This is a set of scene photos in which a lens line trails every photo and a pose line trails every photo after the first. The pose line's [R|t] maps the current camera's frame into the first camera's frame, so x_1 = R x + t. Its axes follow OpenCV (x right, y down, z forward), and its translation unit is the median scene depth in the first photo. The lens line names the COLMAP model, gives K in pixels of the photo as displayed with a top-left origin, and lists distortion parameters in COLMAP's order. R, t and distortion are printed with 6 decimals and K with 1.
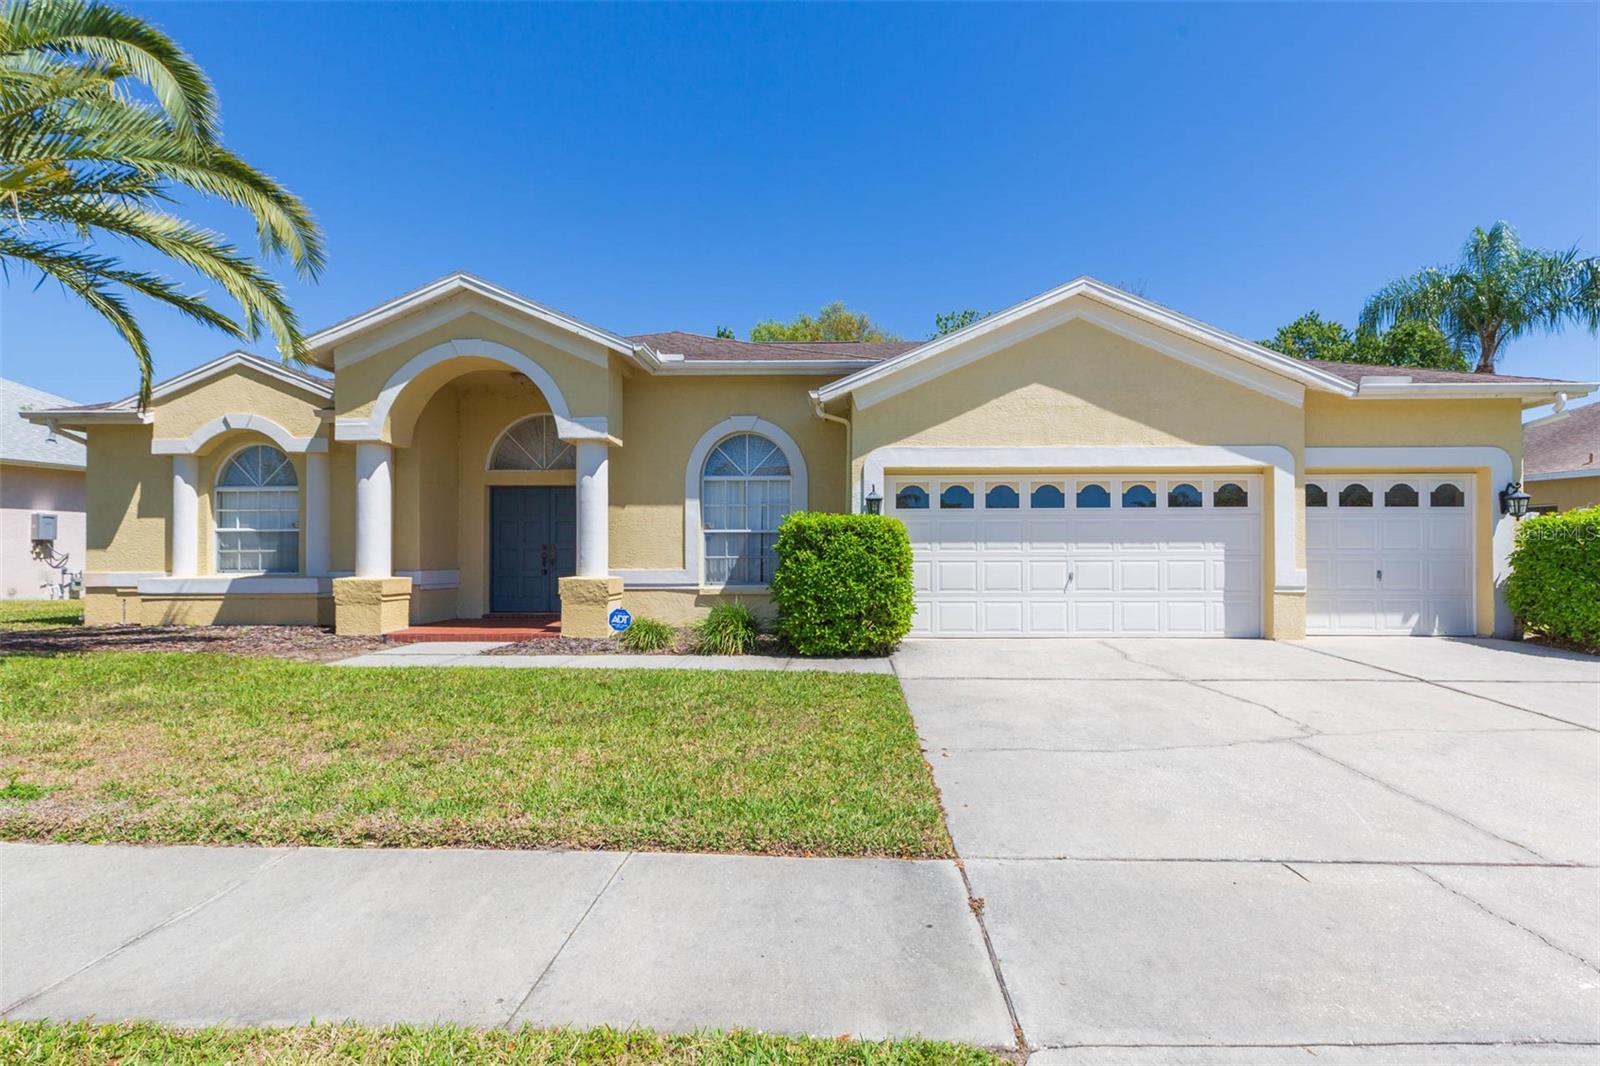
lens RADIAL K [[739.7, 0, 815.6], [0, 739.7, 527.3], [0, 0, 1]] dist [0.002981, 0.000431]
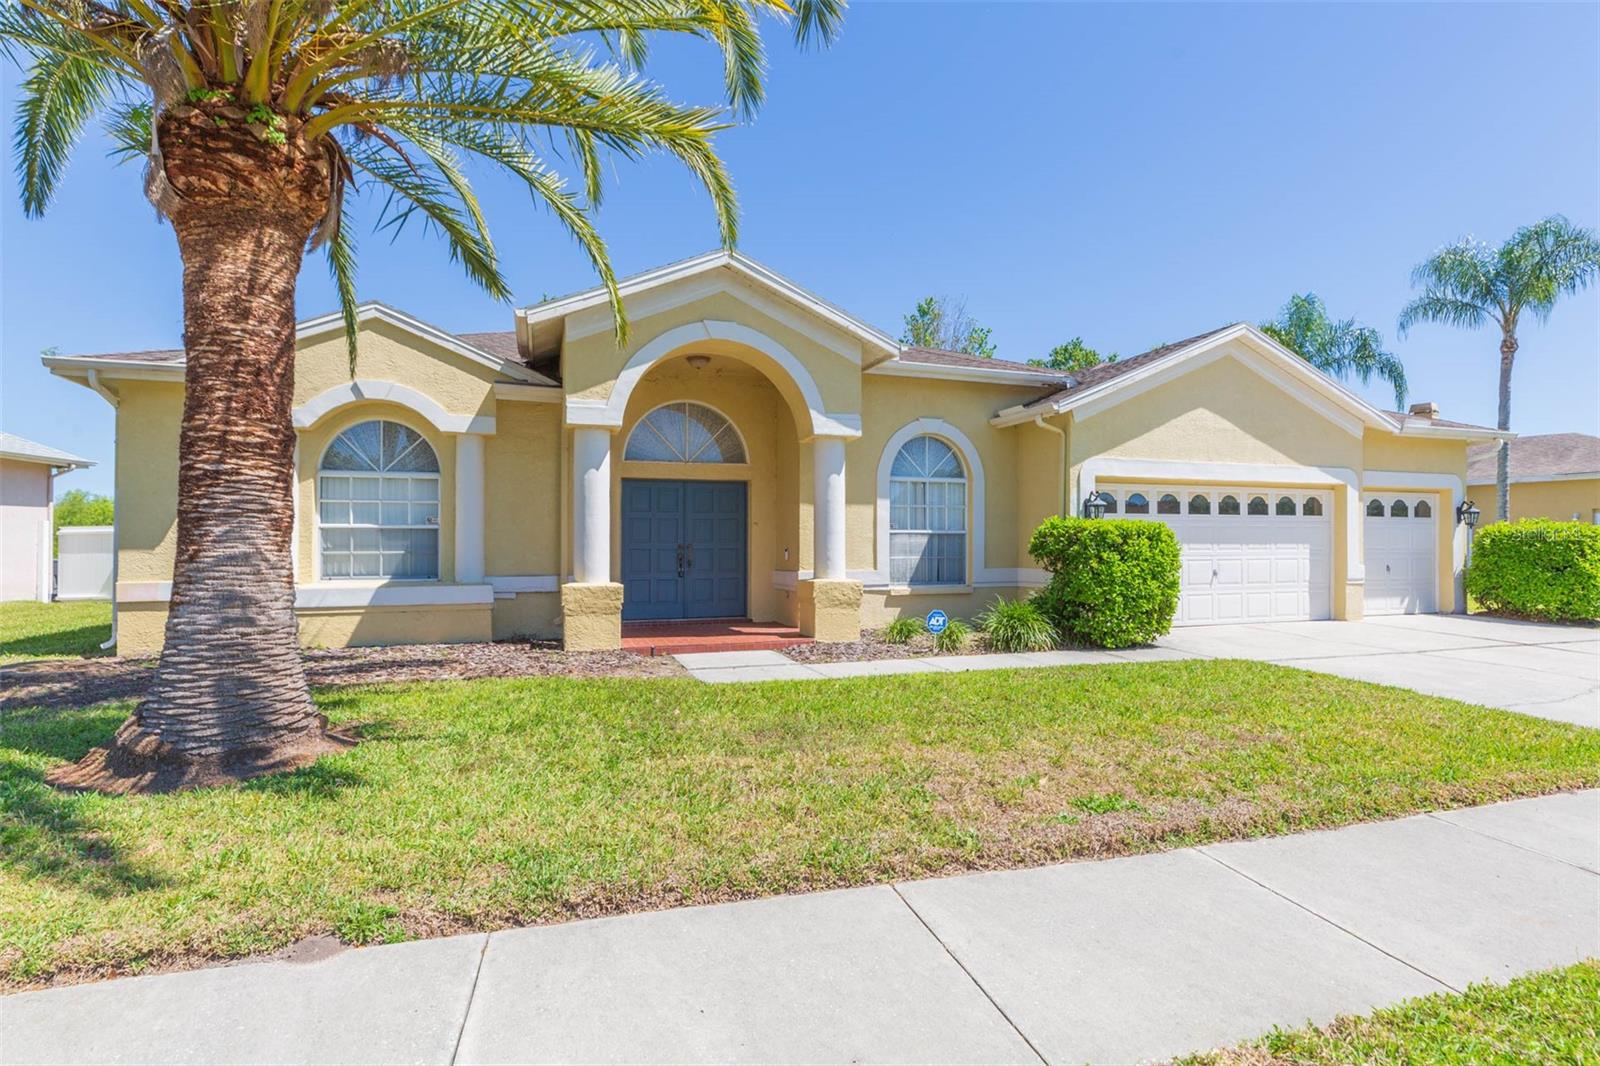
lens RADIAL K [[794.6, 0, 801.6], [0, 794.6, 520.6], [0, 0, 1]] dist [-0.004197, -0.000782]
pose [[0.937267, 0.011441, 0.348426, -0.713192], [-0.010556, 0.999934, -0.004440, -0.004021], [-0.348454, 0.000483, 0.937326, 0.044910]]
